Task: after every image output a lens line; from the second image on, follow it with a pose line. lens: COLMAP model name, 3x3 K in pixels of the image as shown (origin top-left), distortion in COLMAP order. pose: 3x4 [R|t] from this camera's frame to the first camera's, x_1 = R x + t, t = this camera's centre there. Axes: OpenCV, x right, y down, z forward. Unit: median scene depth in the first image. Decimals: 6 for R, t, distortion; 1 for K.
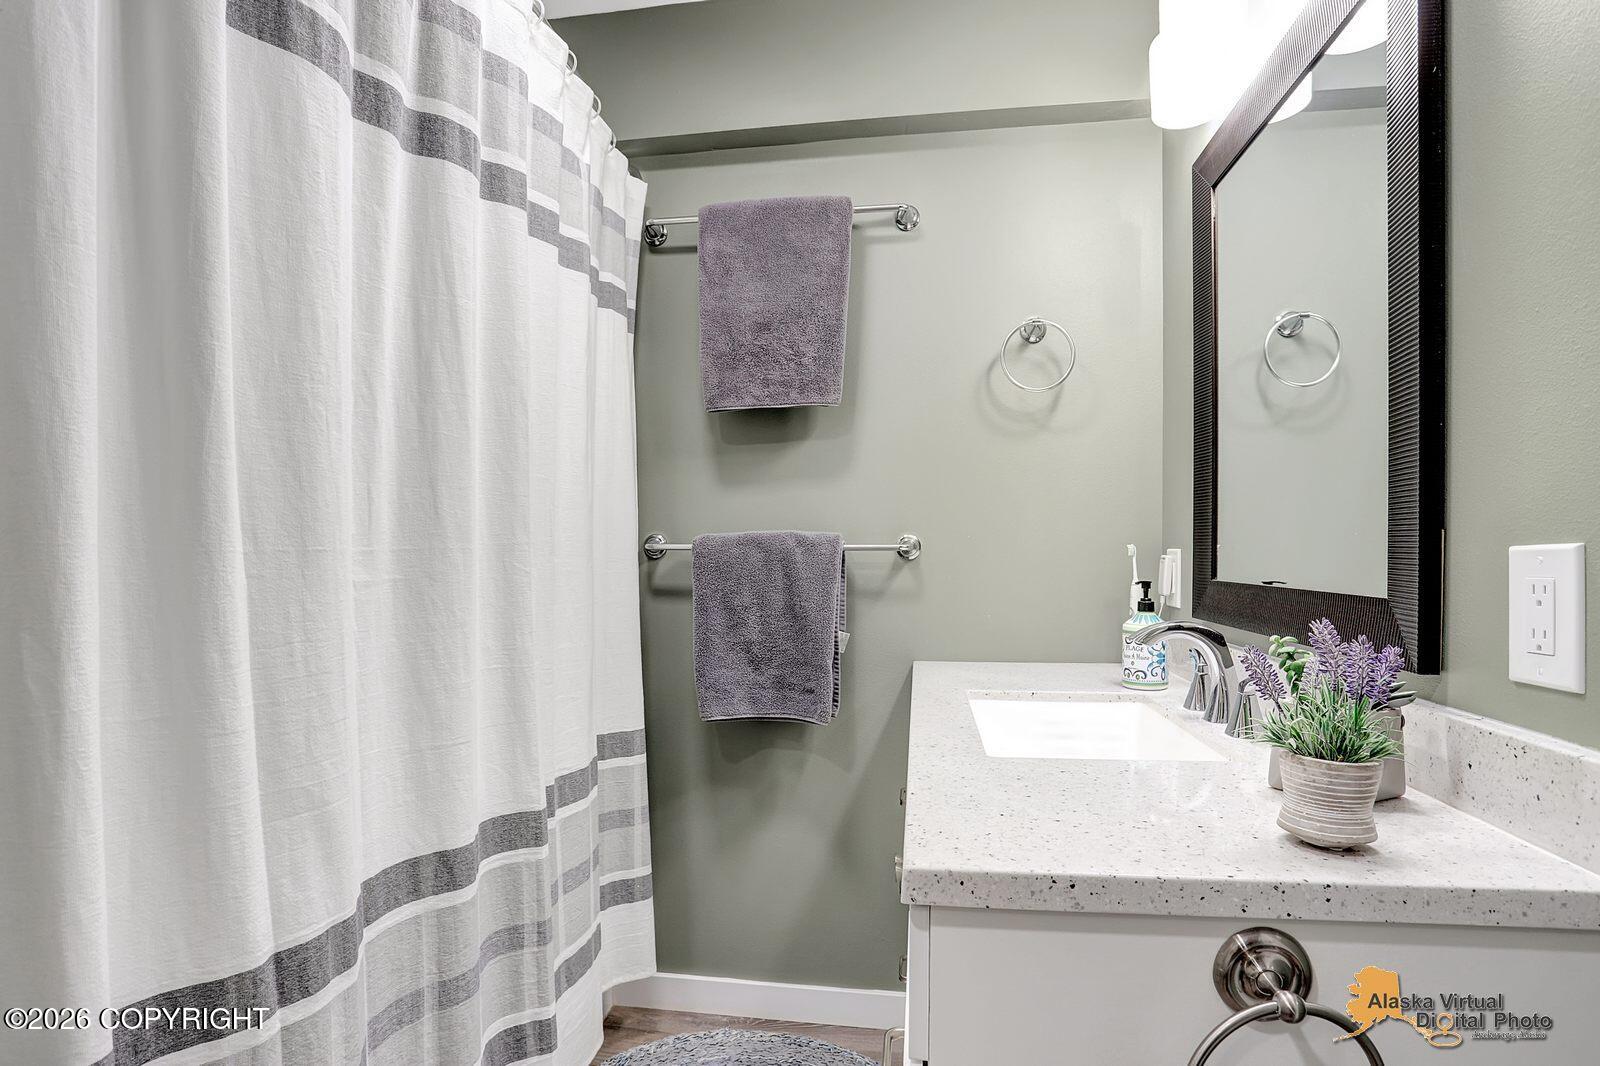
lens RADIAL K [[805.3, 0, 799.2], [0, 805.3, 569.5], [0, 0, 1]] dist [-0.100304, 0.052170]
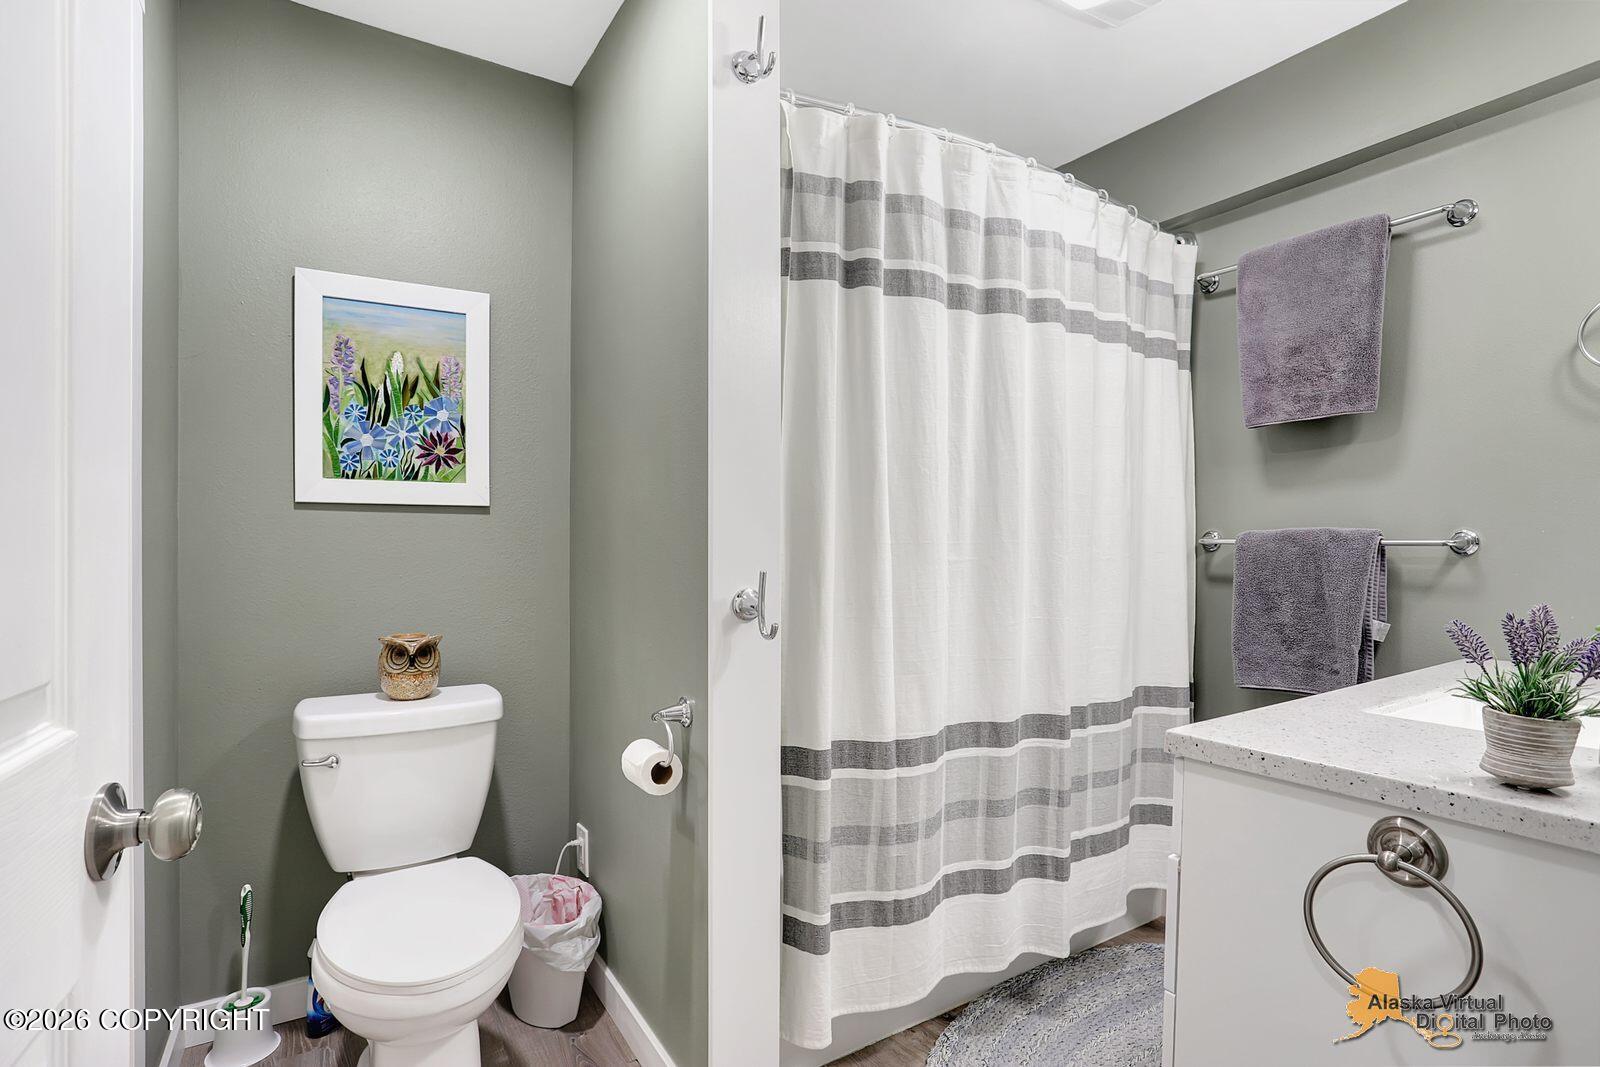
lens RADIAL K [[780.4, 0, 803.3], [0, 780.4, 532.9], [0, 0, 1]] dist [-0.018546, 0.001073]
pose [[0.663595, -0.004446, -0.748079, 0.457879], [-0.023192, 0.999379, -0.026513, 0.006272], [0.747732, 0.034944, 0.663080, -0.374725]]
